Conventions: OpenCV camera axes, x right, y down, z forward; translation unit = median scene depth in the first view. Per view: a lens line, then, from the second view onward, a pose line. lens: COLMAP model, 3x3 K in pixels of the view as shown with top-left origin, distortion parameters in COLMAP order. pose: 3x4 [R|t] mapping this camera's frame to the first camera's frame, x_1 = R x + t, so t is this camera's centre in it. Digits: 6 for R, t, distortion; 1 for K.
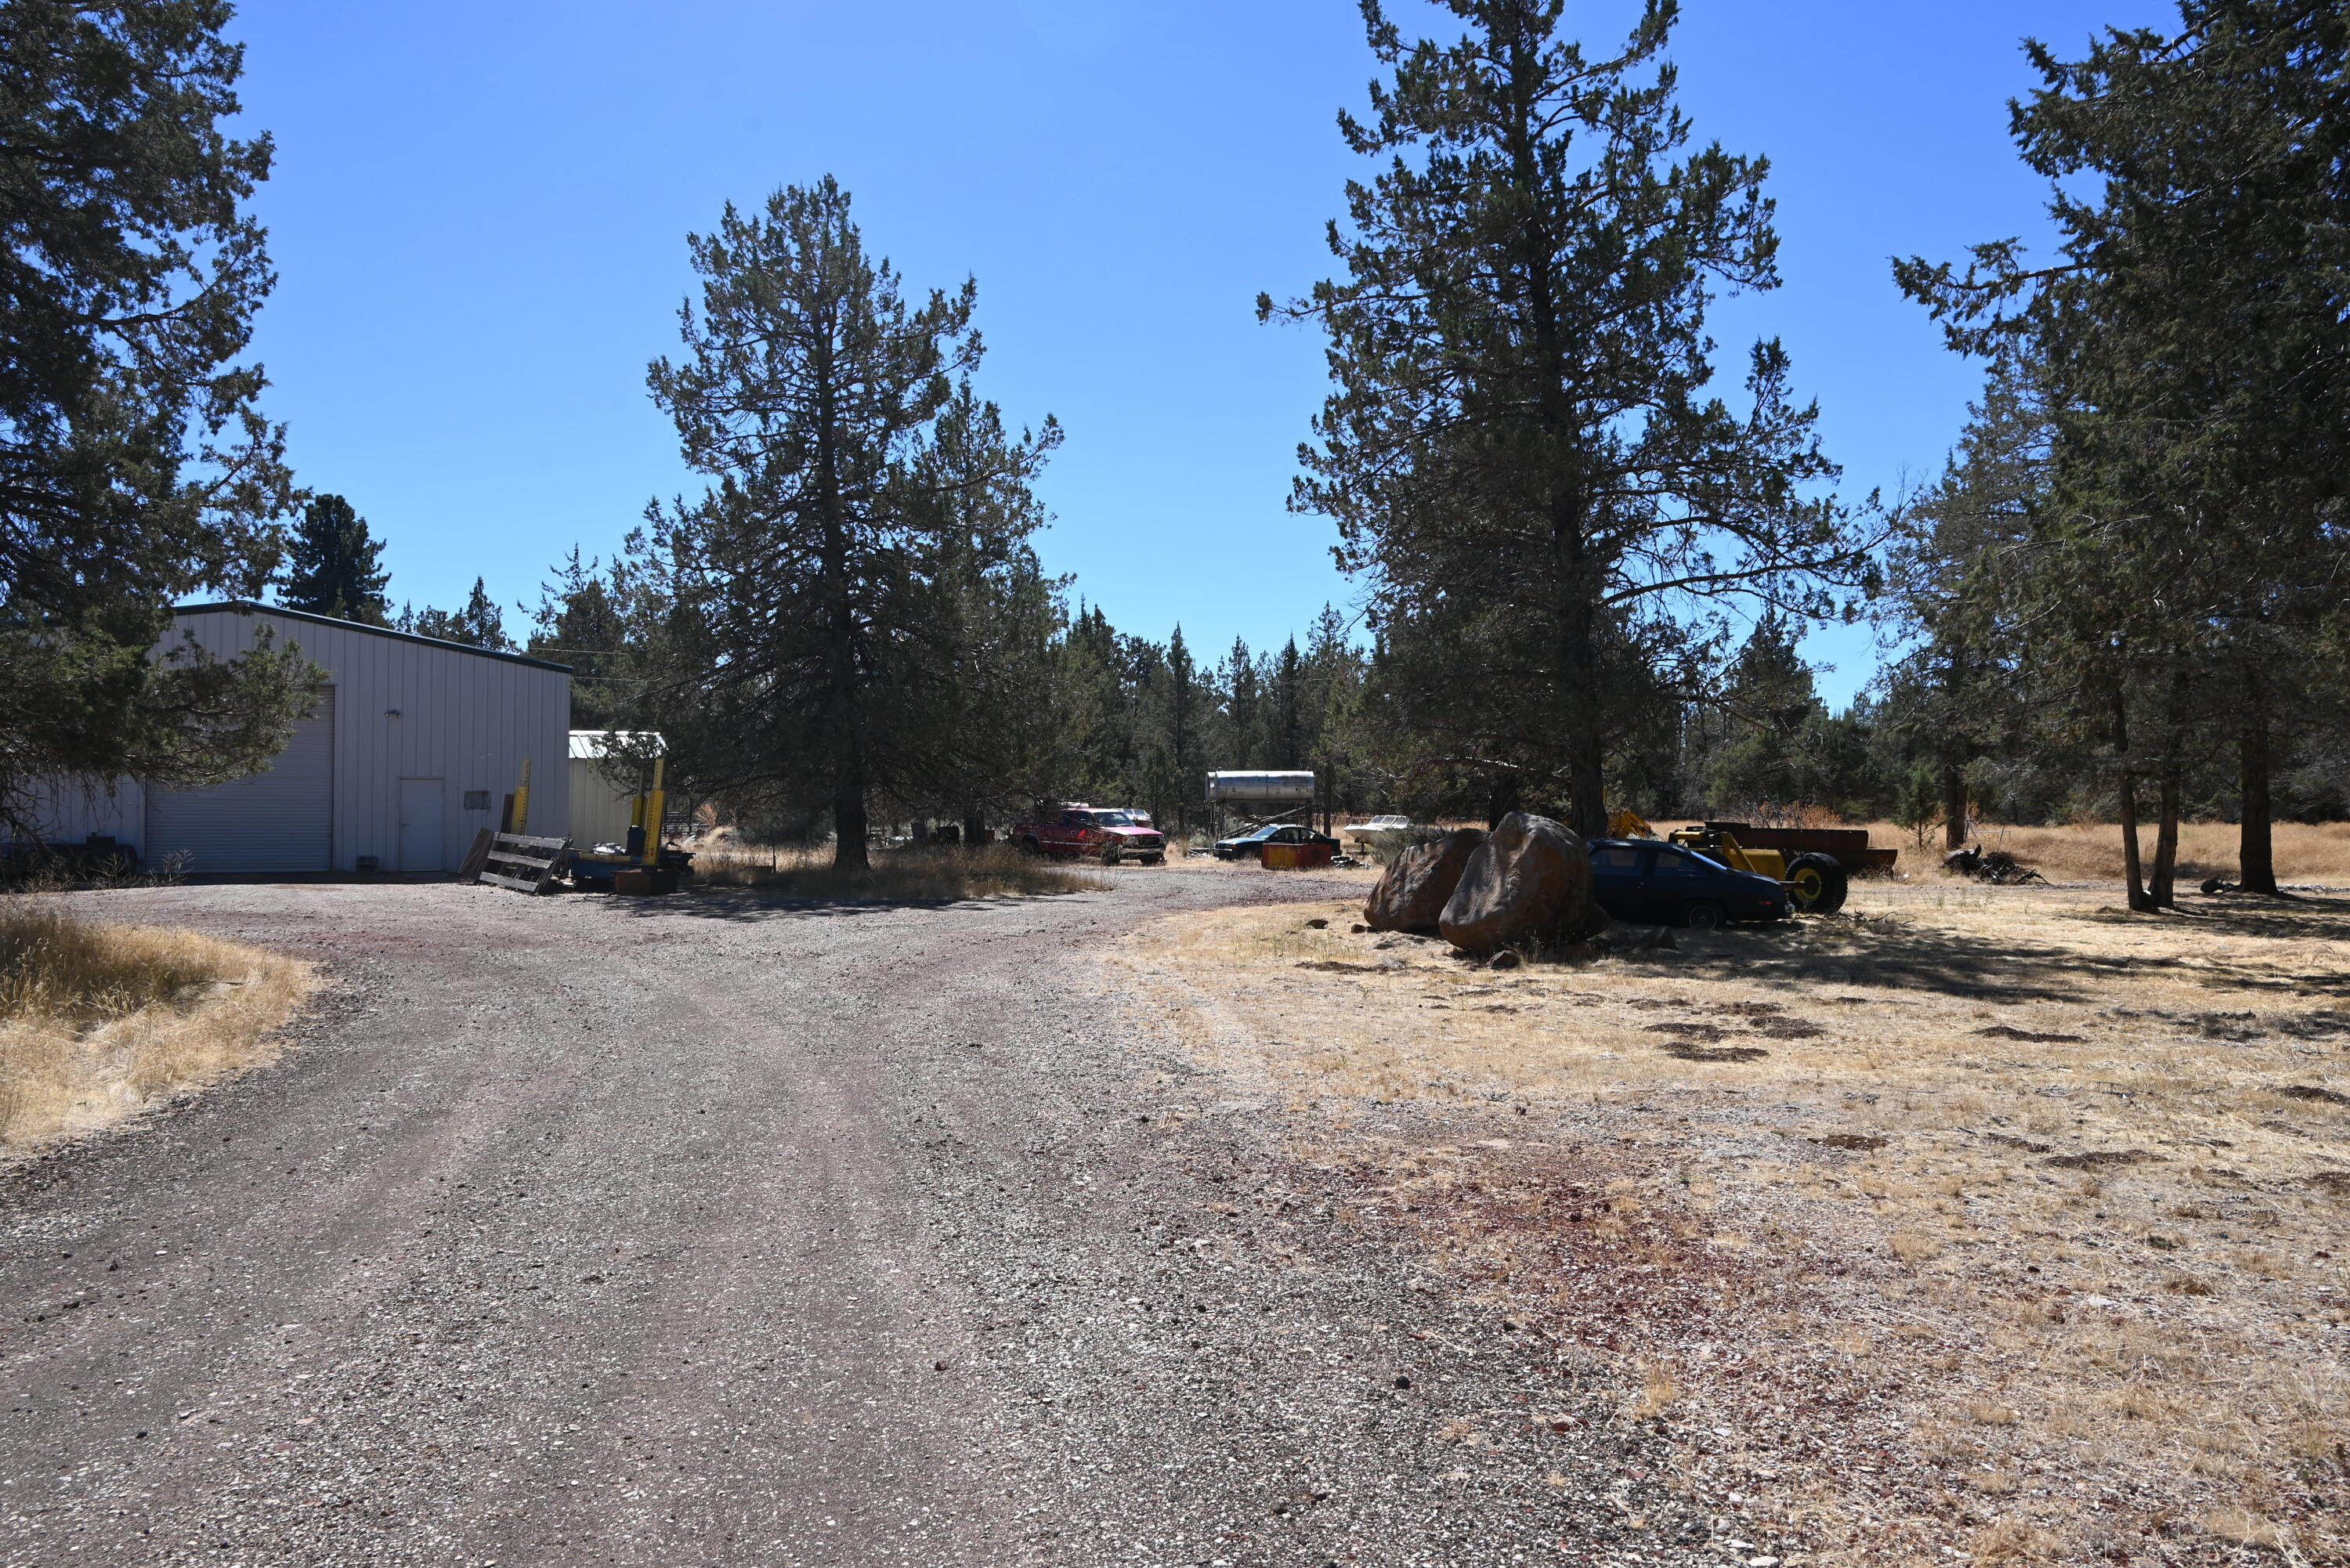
lens RADIAL K [[1689.1, 0, 1176.3], [0, 1689.1, 773.2], [0, 0, 1]] dist [-0.005475, -0.004352]
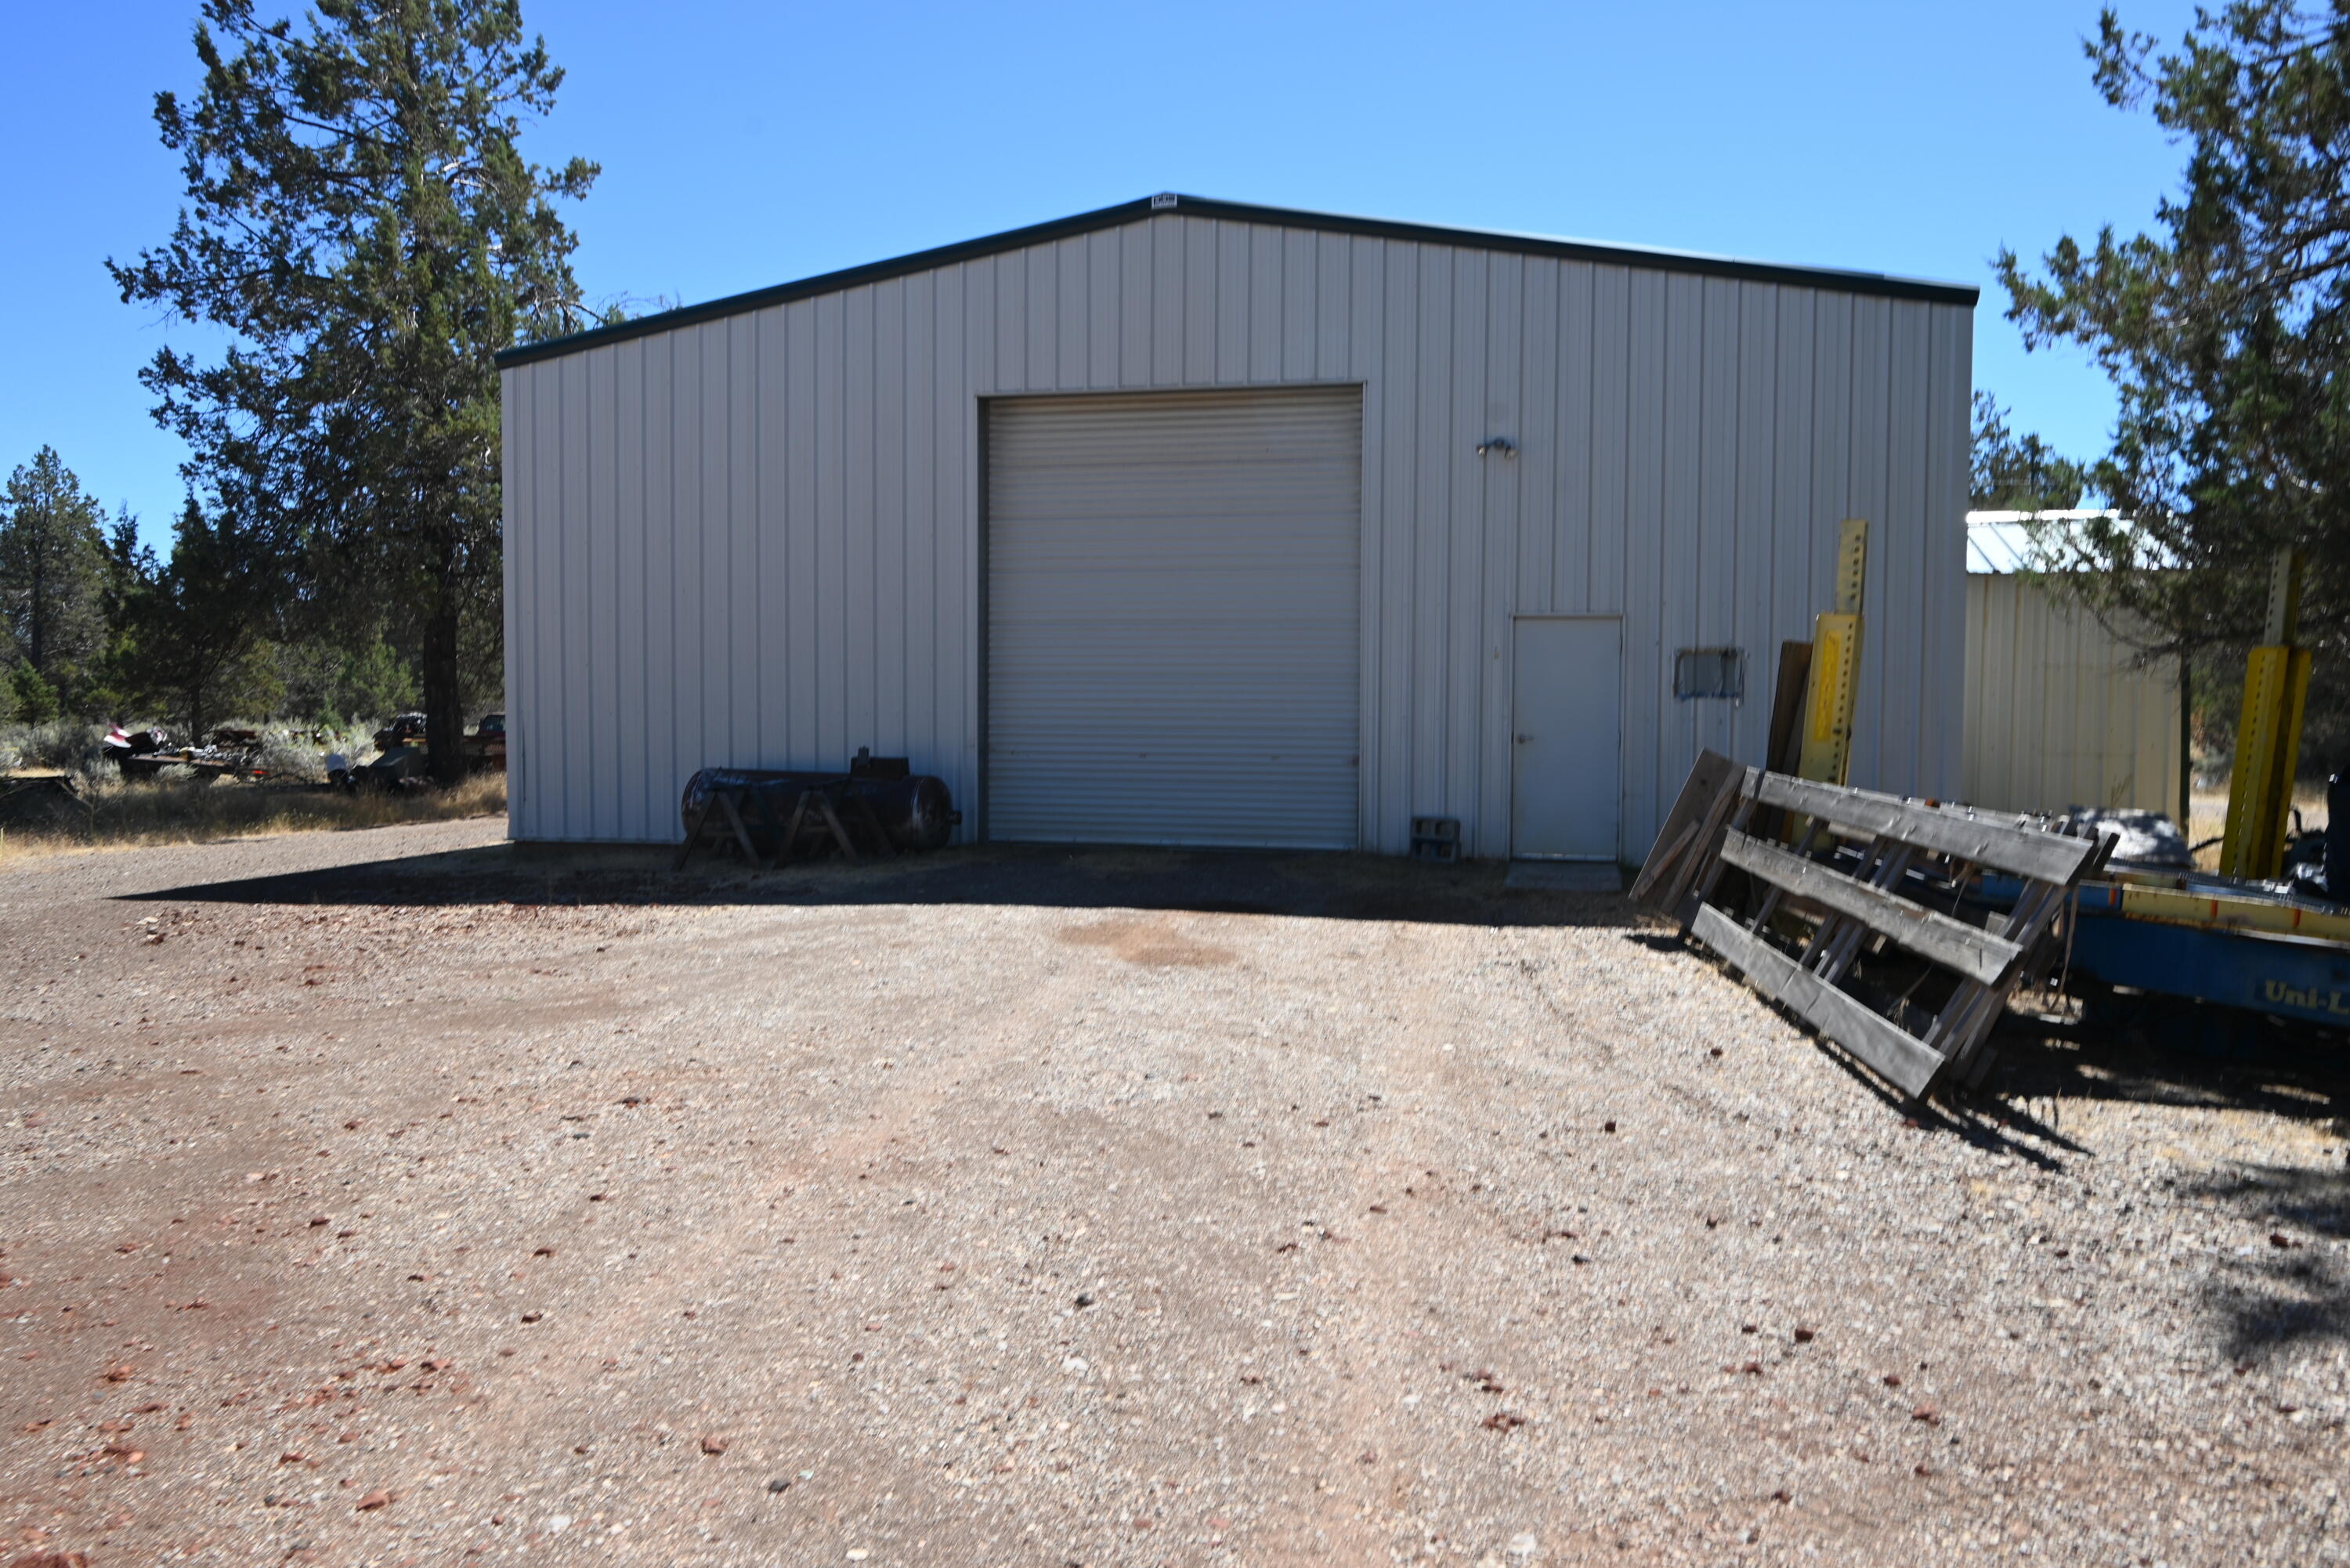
lens RADIAL K [[1689.1, 0, 1176.3], [0, 1689.1, 773.2], [0, 0, 1]] dist [-0.005475, -0.004352]
pose [[0.749053, 0.022895, -0.662114, -0.290926], [0.012812, 0.998715, 0.049028, 0.021016], [0.662386, -0.045207, 0.747797, 0.733143]]
